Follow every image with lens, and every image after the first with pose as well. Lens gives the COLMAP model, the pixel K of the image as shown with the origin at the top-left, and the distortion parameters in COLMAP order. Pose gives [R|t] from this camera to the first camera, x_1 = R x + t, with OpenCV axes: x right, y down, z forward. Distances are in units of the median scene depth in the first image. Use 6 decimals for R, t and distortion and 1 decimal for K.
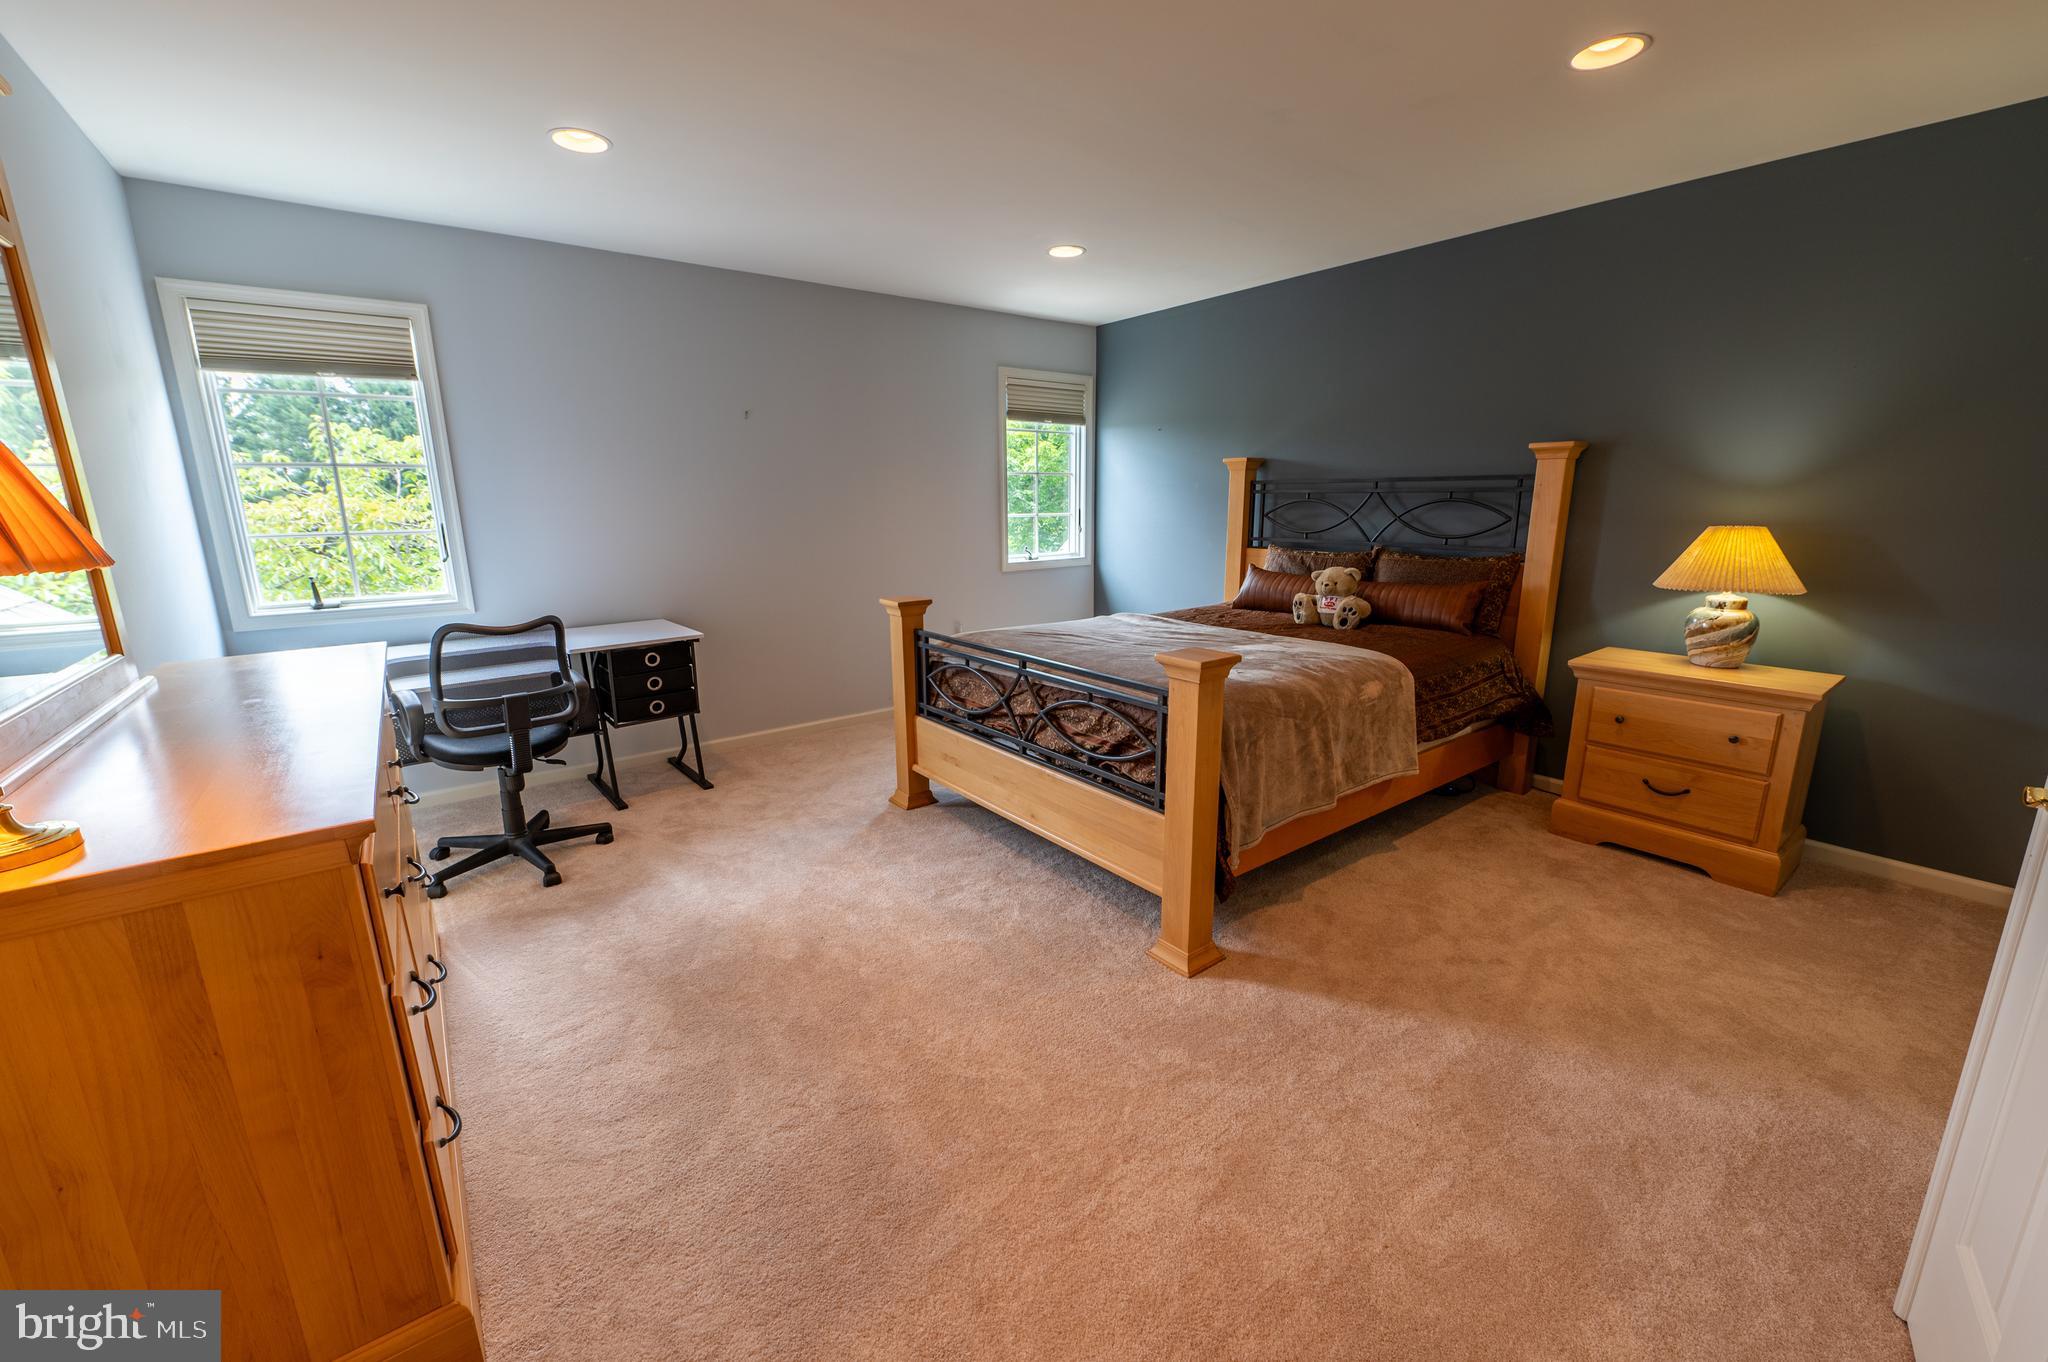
lens RADIAL K [[810.6, 0, 1034.3], [0, 810.6, 675.8], [0, 0, 1]] dist [-0.007401, -0.000553]
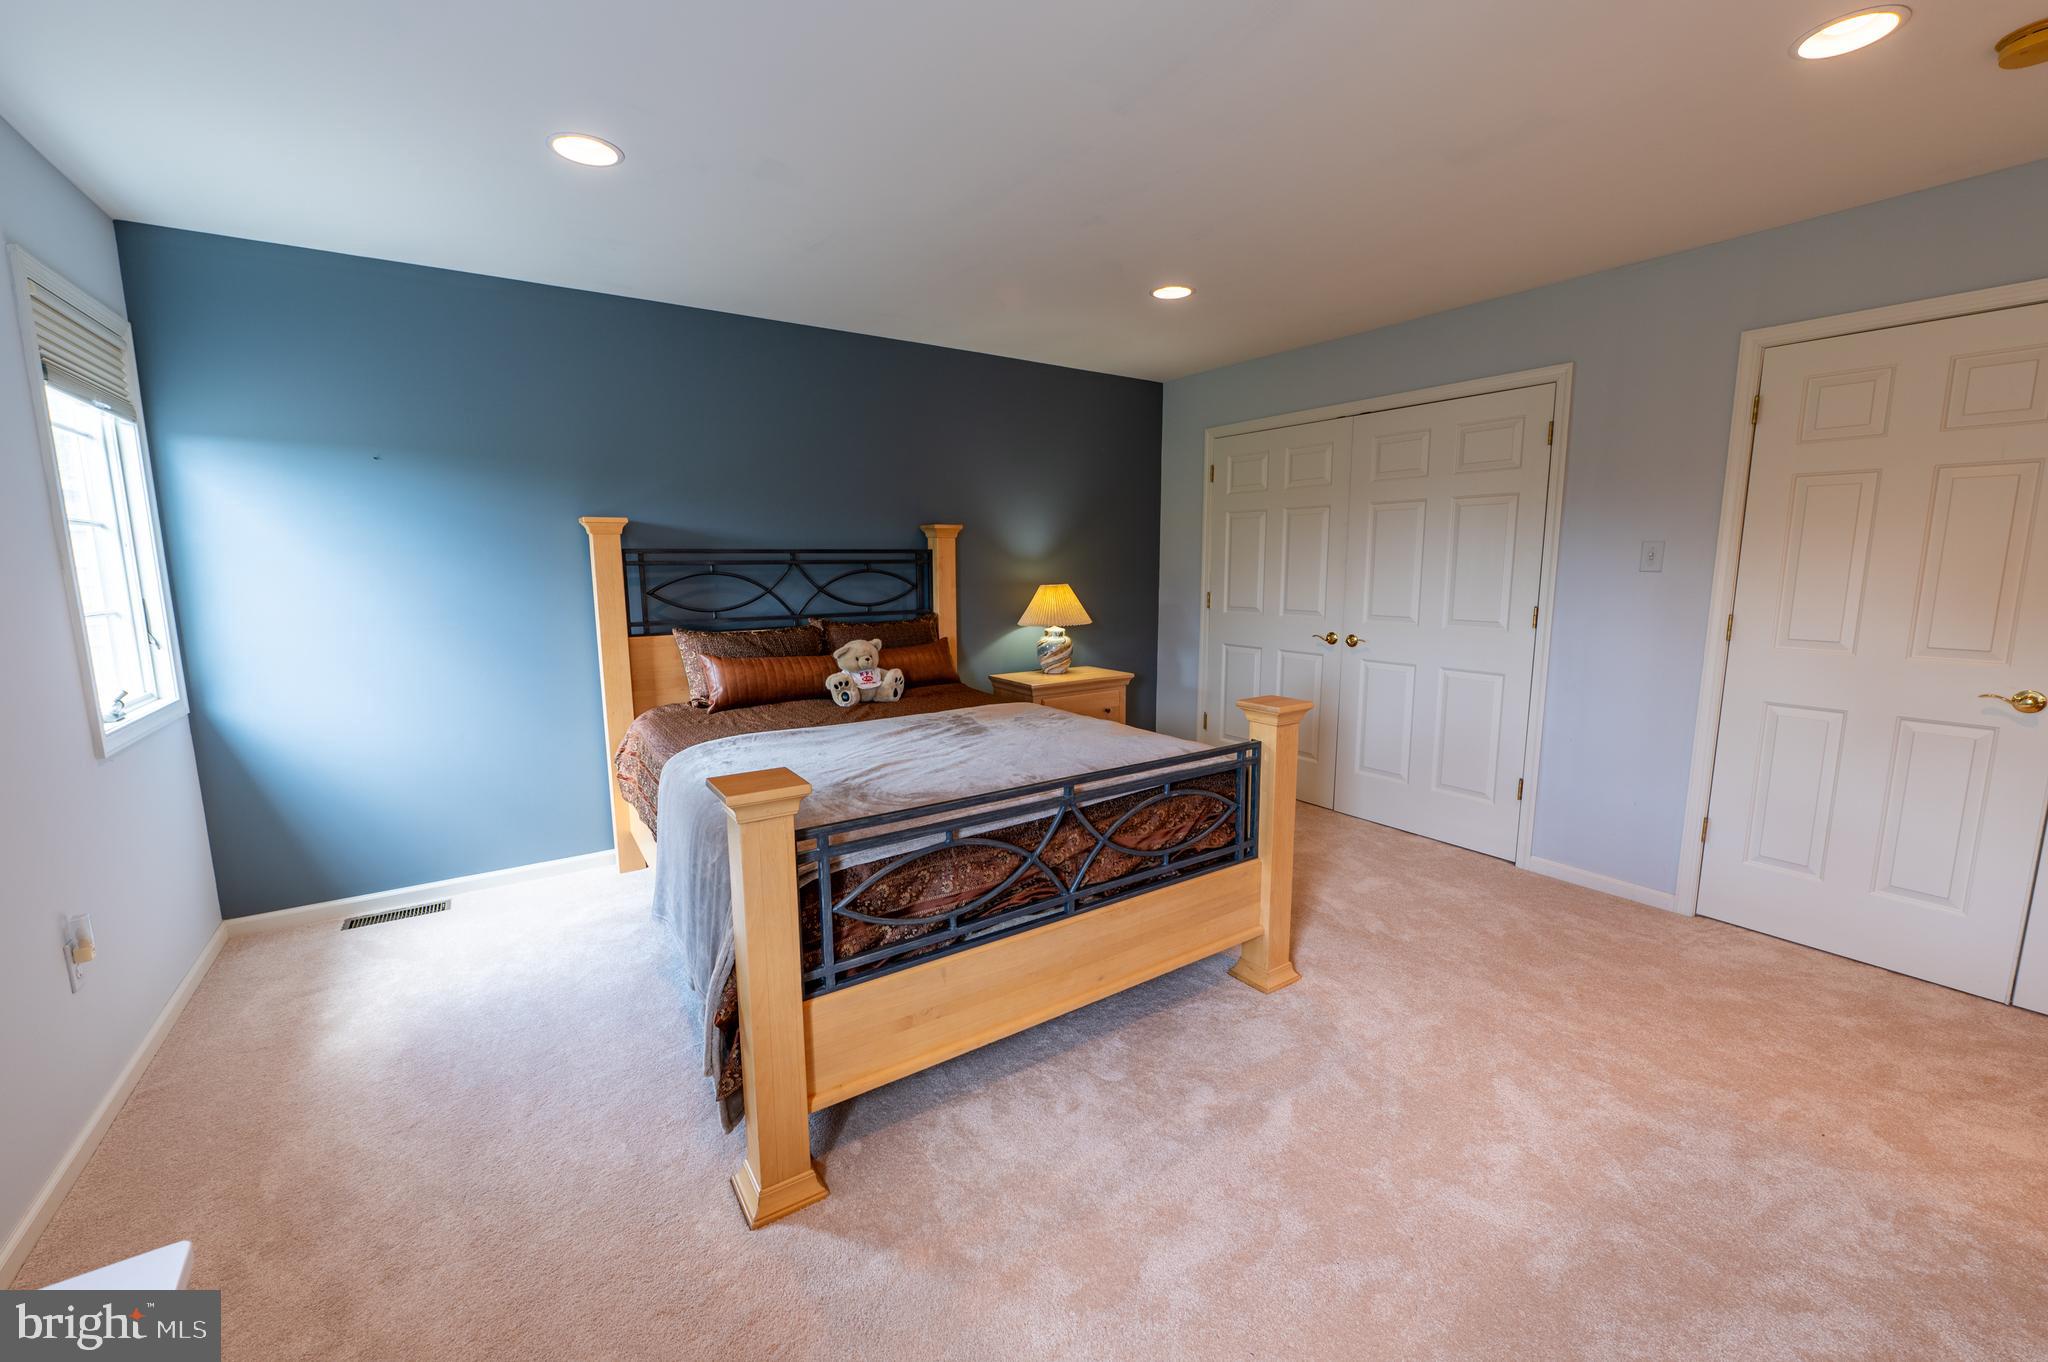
lens RADIAL K [[810.6, 0, 1027.8], [0, 810.6, 686.6], [0, 0, 1]] dist [-0.007401, -0.000553]
pose [[0.058018, -0.141321, 0.988262, -0.601190], [0.221500, 0.967078, 0.125288, -0.169335], [-0.973433, 0.211631, 0.087411, 0.791846]]
